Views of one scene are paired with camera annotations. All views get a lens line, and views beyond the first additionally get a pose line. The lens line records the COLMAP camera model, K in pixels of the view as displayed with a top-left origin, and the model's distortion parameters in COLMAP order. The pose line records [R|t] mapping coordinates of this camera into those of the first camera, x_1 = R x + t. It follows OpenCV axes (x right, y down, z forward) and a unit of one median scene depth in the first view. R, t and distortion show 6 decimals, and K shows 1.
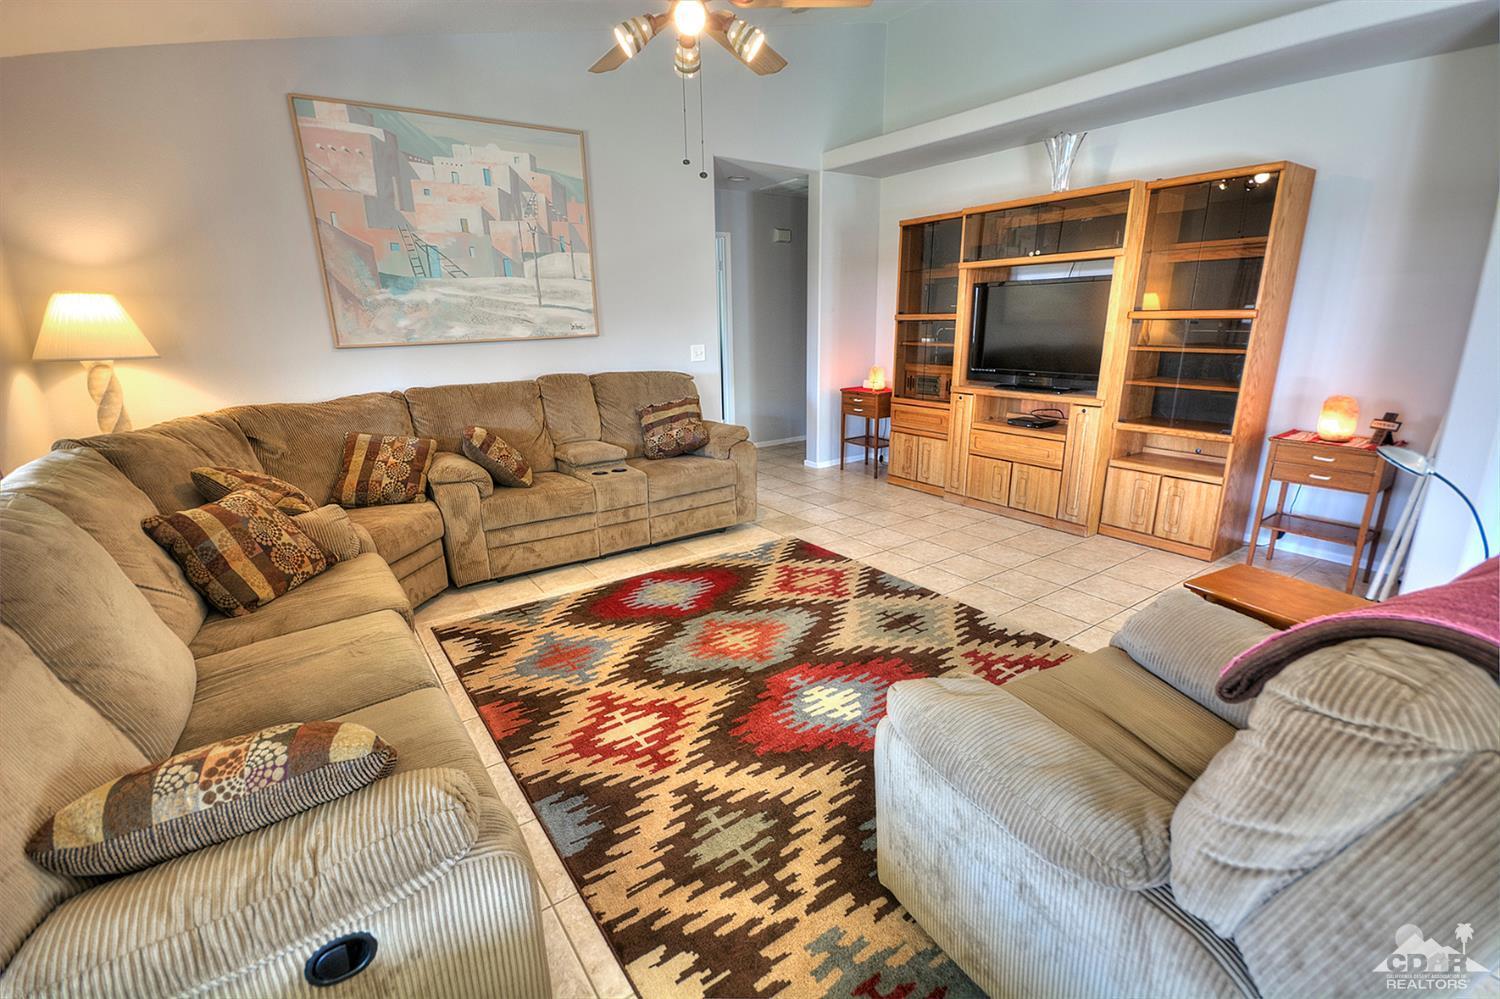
lens RADIAL K [[662.5, 0, 737.6], [0, 662.5, 499.6], [0, 0, 1]] dist [0.002249, -0.000013]
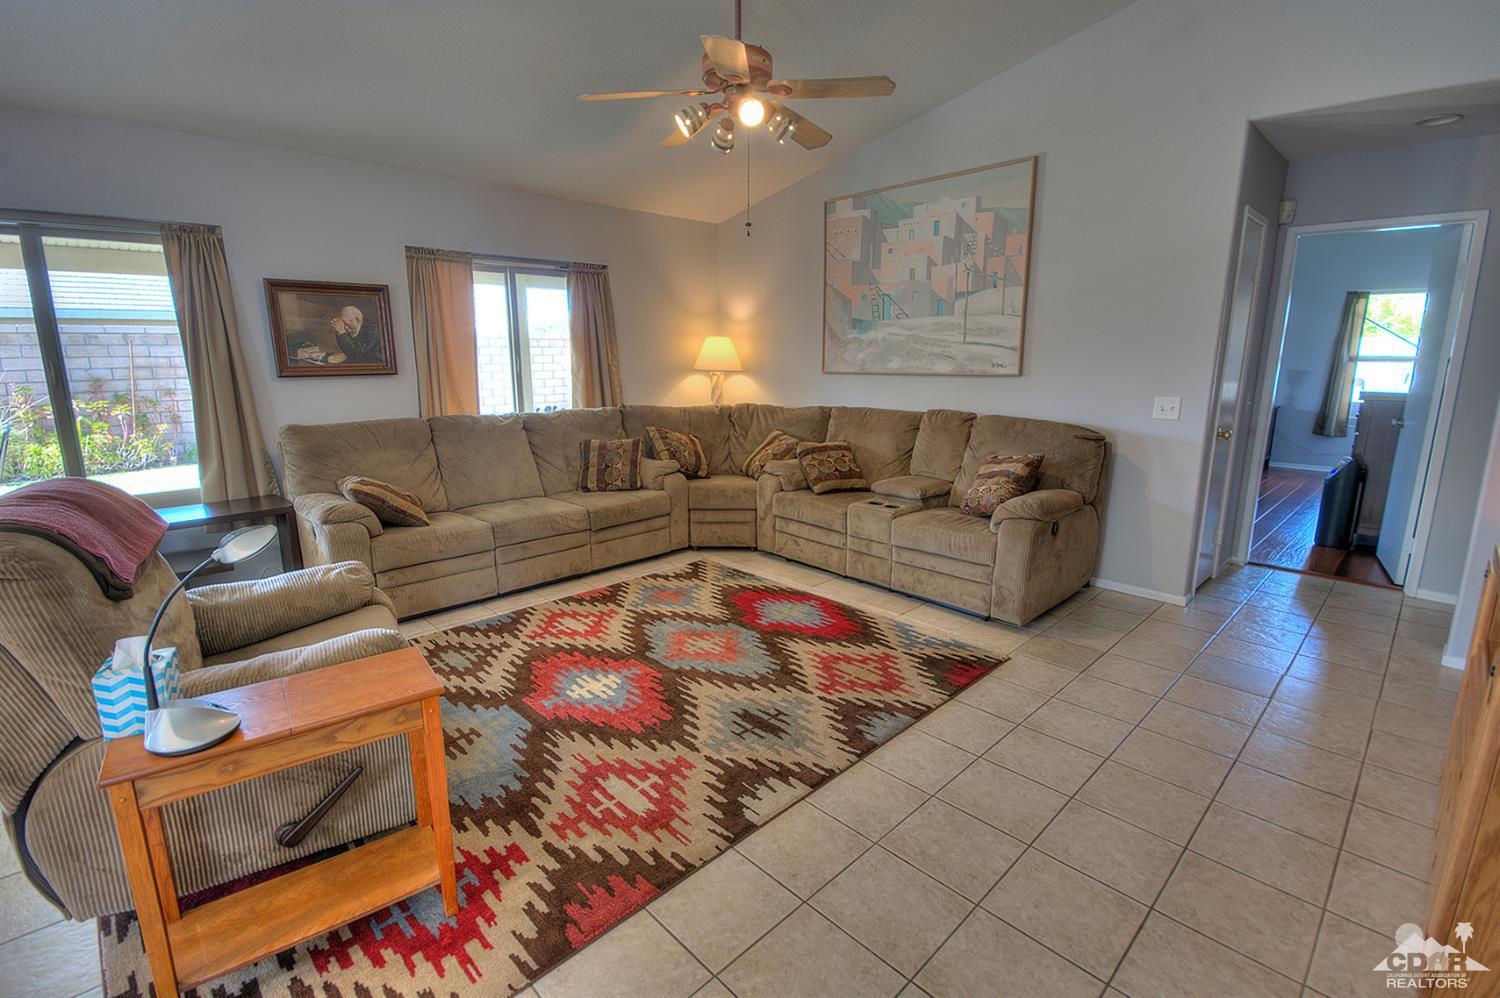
lens RADIAL K [[685.9, 0, 737.8], [0, 685.9, 495.6], [0, 0, 1]] dist [-0.000614, 0.000252]
pose [[0.157473, 0.219316, -0.962862, 0.810415], [-0.269035, 0.947674, 0.171857, -0.181997], [0.950170, 0.231981, 0.208236, 0.584465]]
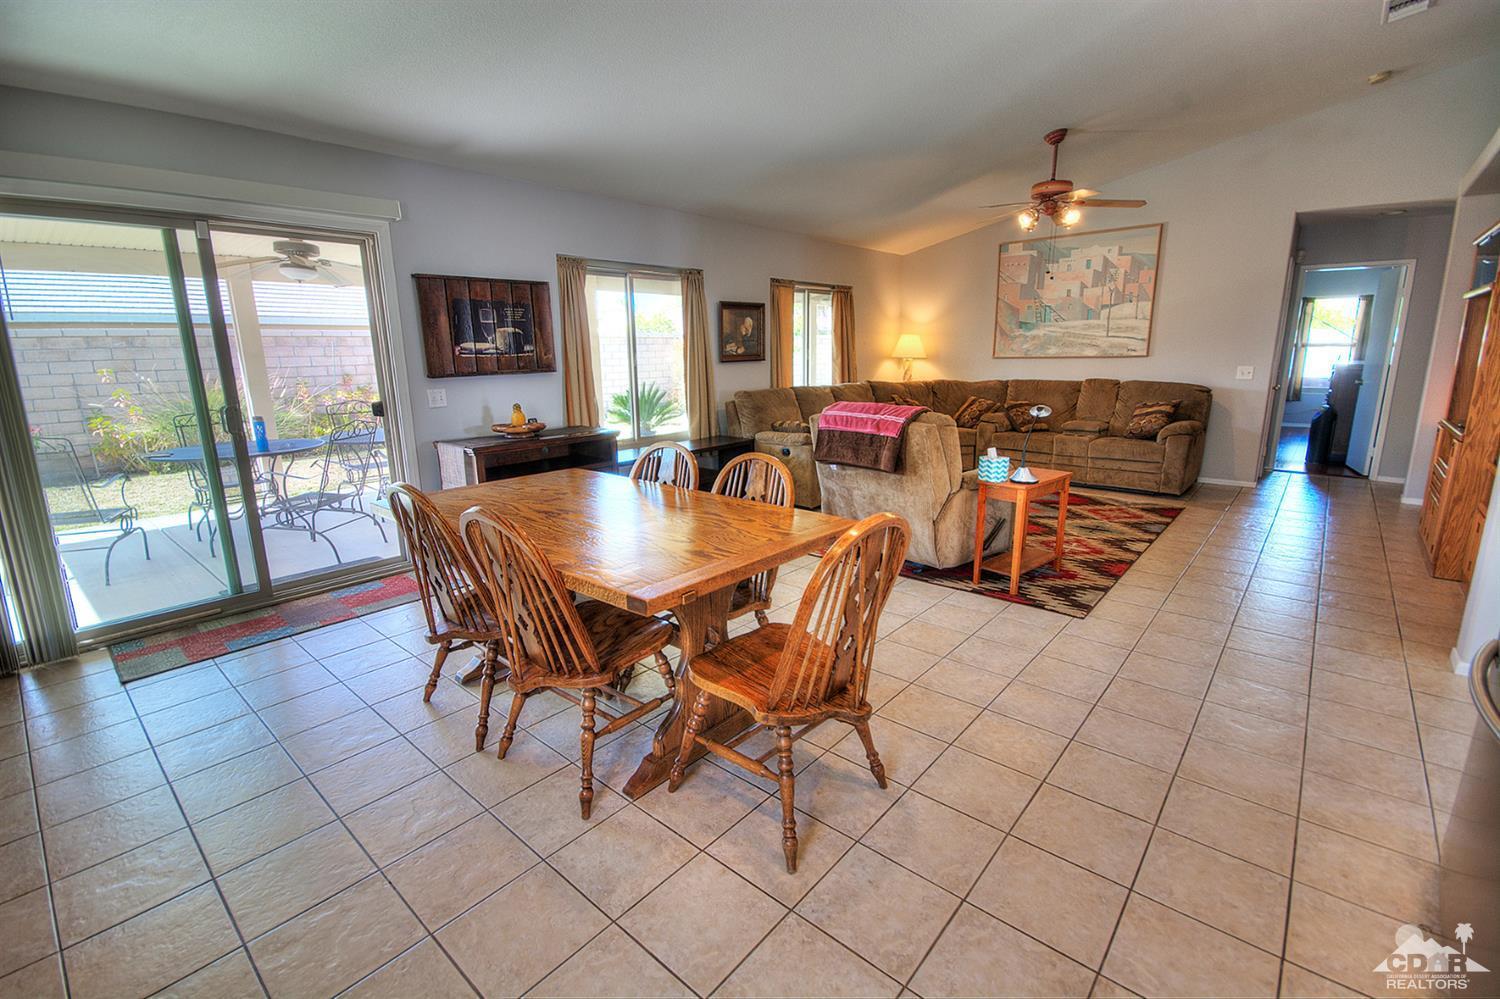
lens RADIAL K [[662.5, 0, 737.6], [0, 662.5, 499.6], [0, 0, 1]] dist [0.002249, -0.000013]
pose [[0.236397, 0.230373, -0.943952, 1.271930], [-0.255138, 0.952115, 0.168470, 0.050075], [0.937561, 0.201012, 0.283854, -0.256788]]
